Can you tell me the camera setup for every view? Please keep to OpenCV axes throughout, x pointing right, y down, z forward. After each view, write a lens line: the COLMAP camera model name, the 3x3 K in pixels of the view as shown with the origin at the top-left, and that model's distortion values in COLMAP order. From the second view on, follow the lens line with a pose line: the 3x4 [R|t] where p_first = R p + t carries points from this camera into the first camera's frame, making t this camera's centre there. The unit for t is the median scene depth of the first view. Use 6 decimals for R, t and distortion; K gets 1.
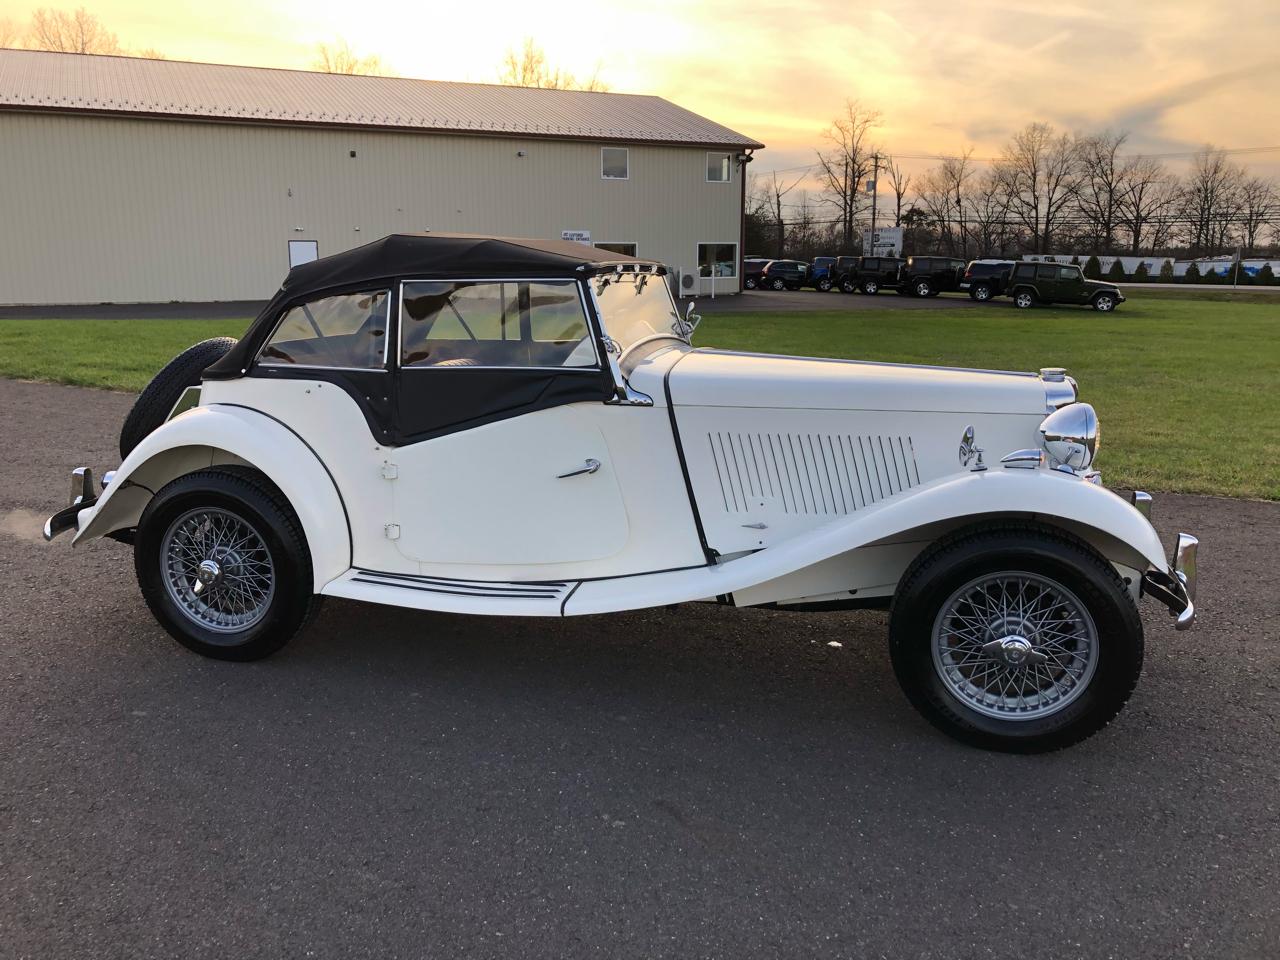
lens RADIAL K [[1074.0, 0, 638.8], [0, 1074.0, 471.6], [0, 0, 1]] dist [0.009793, 0.008949]
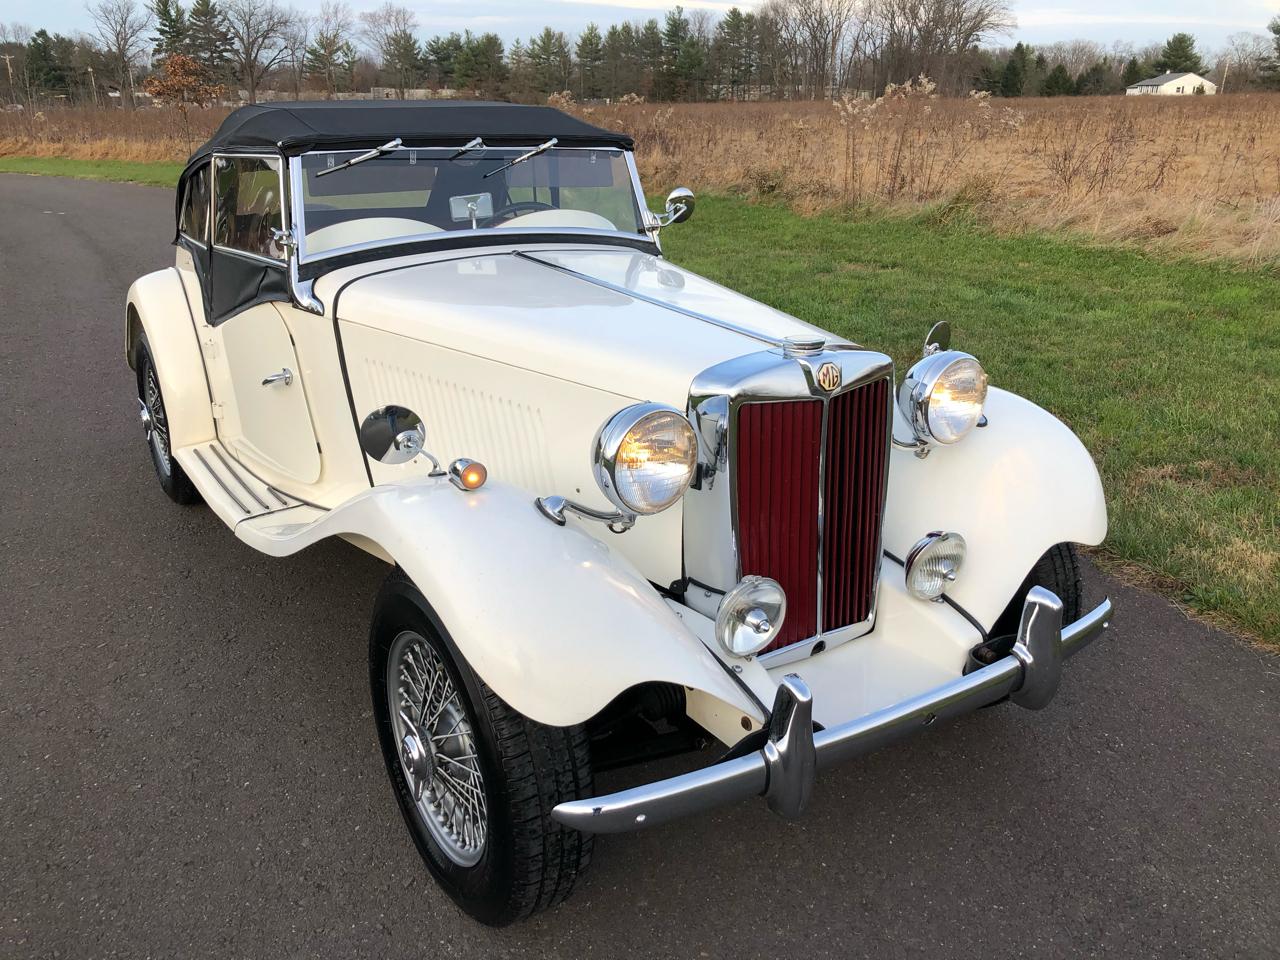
lens RADIAL K [[1074.0, 0, 623.6], [0, 1074.0, 460.4], [0, 0, 1]] dist [0.009793, 0.008949]
pose [[0.728078, 0.207005, -0.653492, 0.725585], [-0.130747, 0.977749, 0.164050, -0.115035], [0.672910, -0.033999, 0.738943, 0.524566]]
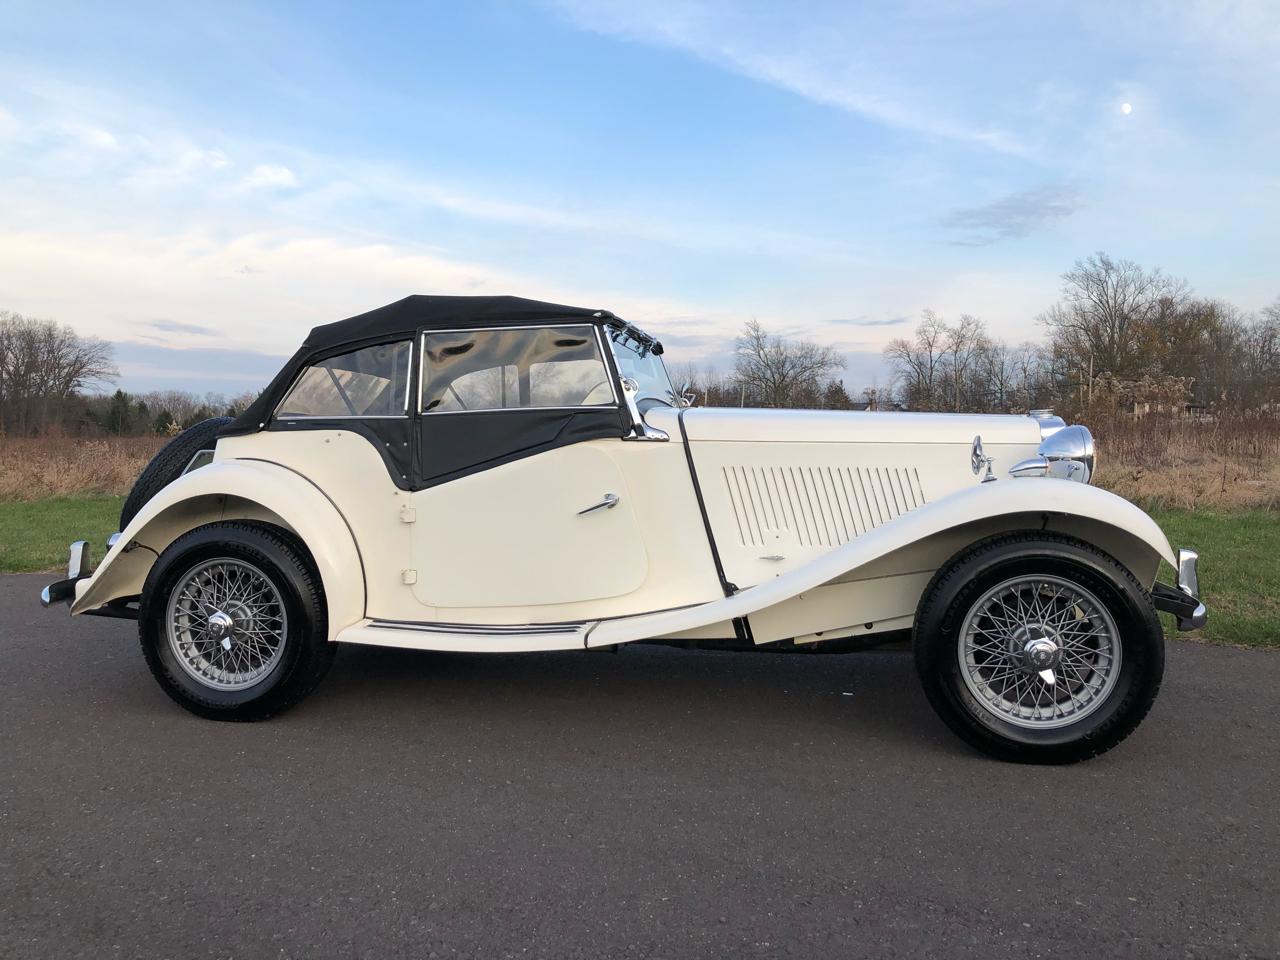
lens RADIAL K [[1074.0, 0, 644.8], [0, 1074.0, 468.2], [0, 0, 1]] dist [0.009793, 0.008949]
pose [[0.998128, -0.017672, 0.058544, -0.069421], [0.028026, 0.983070, -0.181073, 0.146361], [-0.054353, 0.182374, 0.981726, -0.008357]]
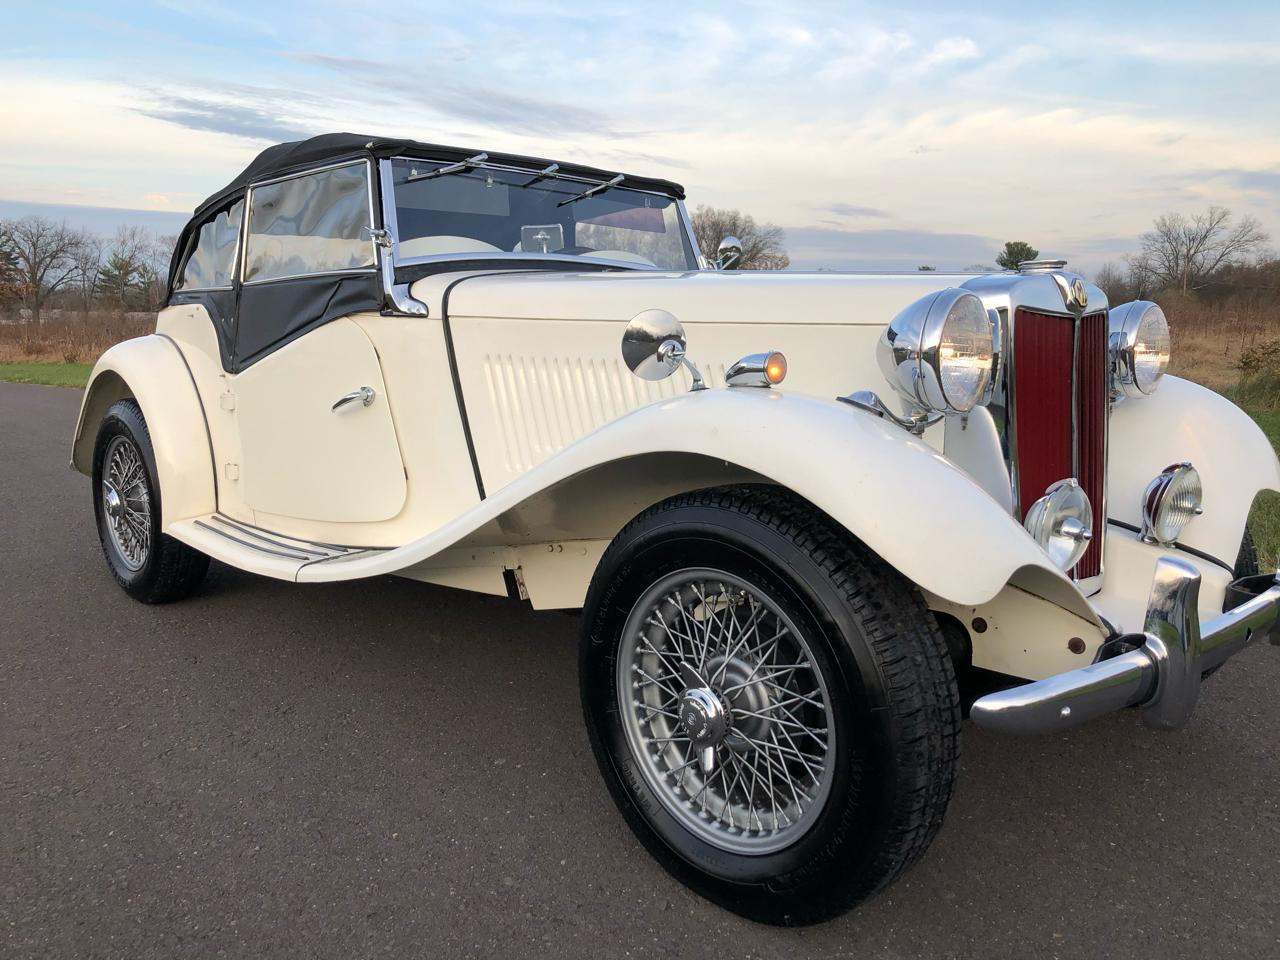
lens RADIAL K [[1074.0, 0, 631.3], [0, 1074.0, 445.8], [0, 0, 1]] dist [0.009793, 0.008949]
pose [[0.845448, 0.050655, -0.531650, 0.523970], [-0.102266, 0.992425, -0.068070, 0.062960], [0.524175, 0.111920, 0.844224, 0.437670]]
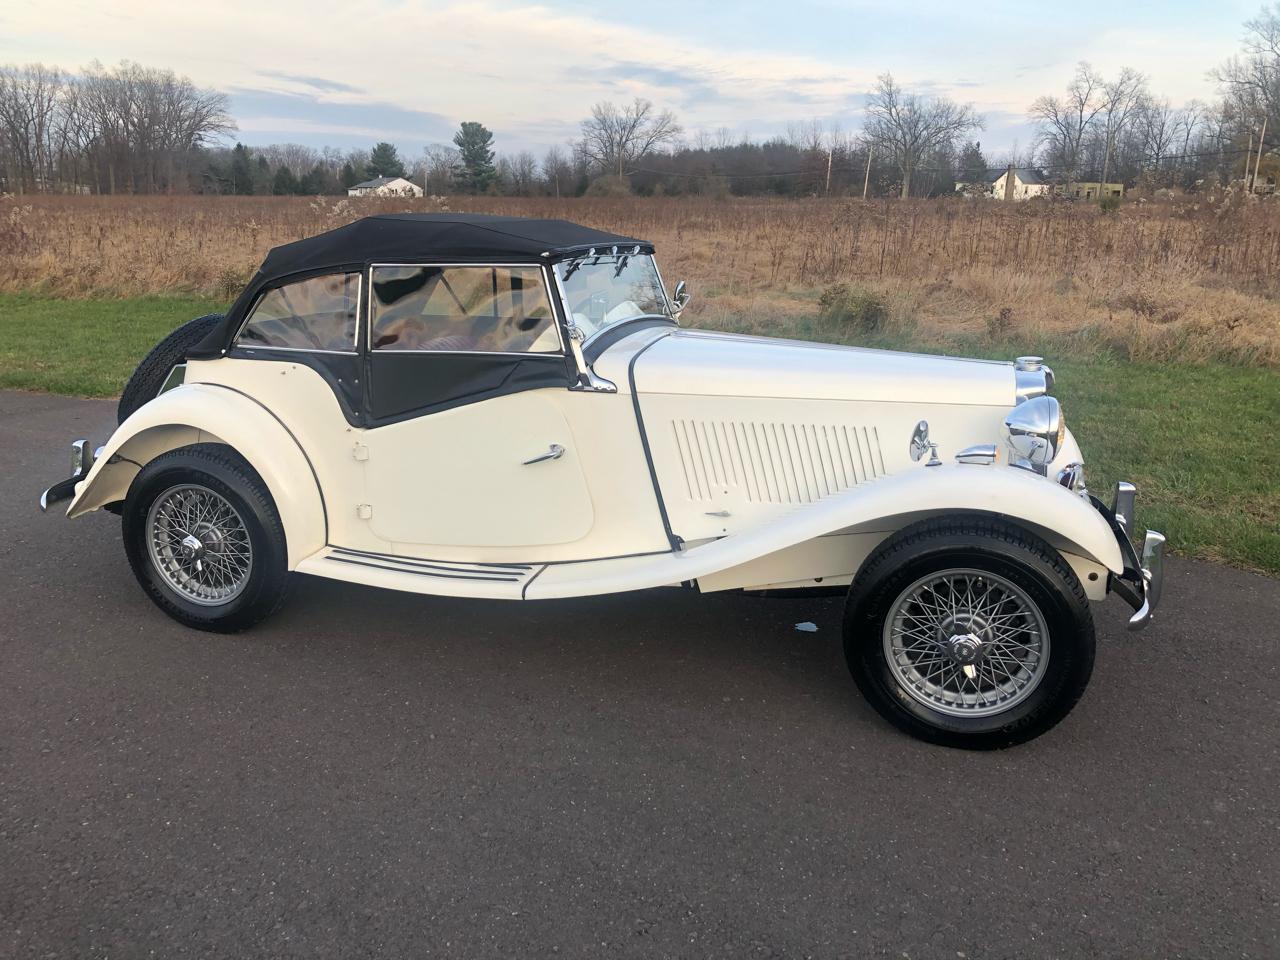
lens RADIAL K [[1074.0, 0, 642.4], [0, 1074.0, 471.5], [0, 0, 1]] dist [0.009793, 0.008949]
pose [[0.998516, 0.015567, -0.052184, 0.088233], [-0.013458, 0.999087, 0.040536, -0.027659], [0.052768, -0.039774, 0.997814, -0.001143]]
